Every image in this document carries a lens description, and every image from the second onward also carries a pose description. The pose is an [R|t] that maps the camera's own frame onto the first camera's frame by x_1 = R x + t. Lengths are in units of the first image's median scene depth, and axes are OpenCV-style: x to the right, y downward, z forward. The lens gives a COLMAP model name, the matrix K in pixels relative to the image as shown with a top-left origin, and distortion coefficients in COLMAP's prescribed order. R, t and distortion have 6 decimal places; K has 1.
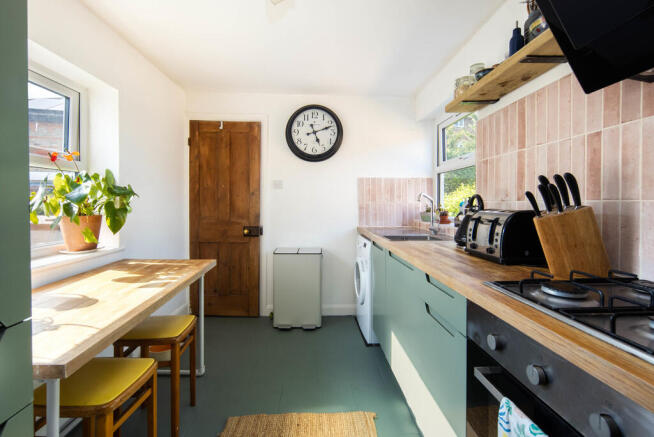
lens RADIAL K [[300.6, 0, 328.9], [0, 300.6, 202.1], [0, 0, 1]] dist [-0.001133, -0.000382]
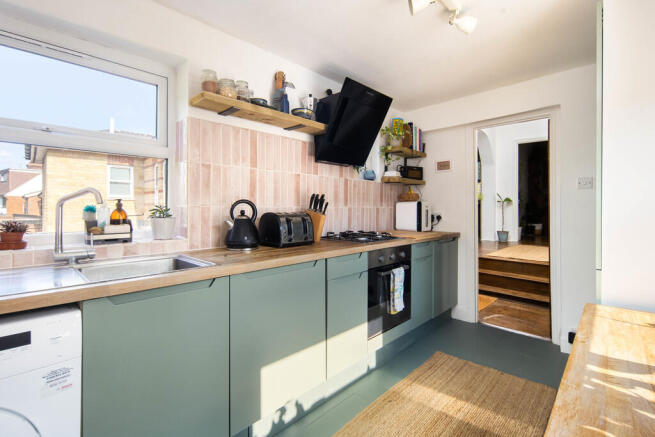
lens RADIAL K [[295.1, 0, 329.0], [0, 295.1, 212.8], [0, 0, 1]] dist [0.006072, -0.004097]
pose [[-0.668822, -0.008479, 0.743374, -0.567254], [-0.000977, 0.999944, 0.010526, 0.011379], [-0.743422, 0.006313, -0.668793, 1.626473]]
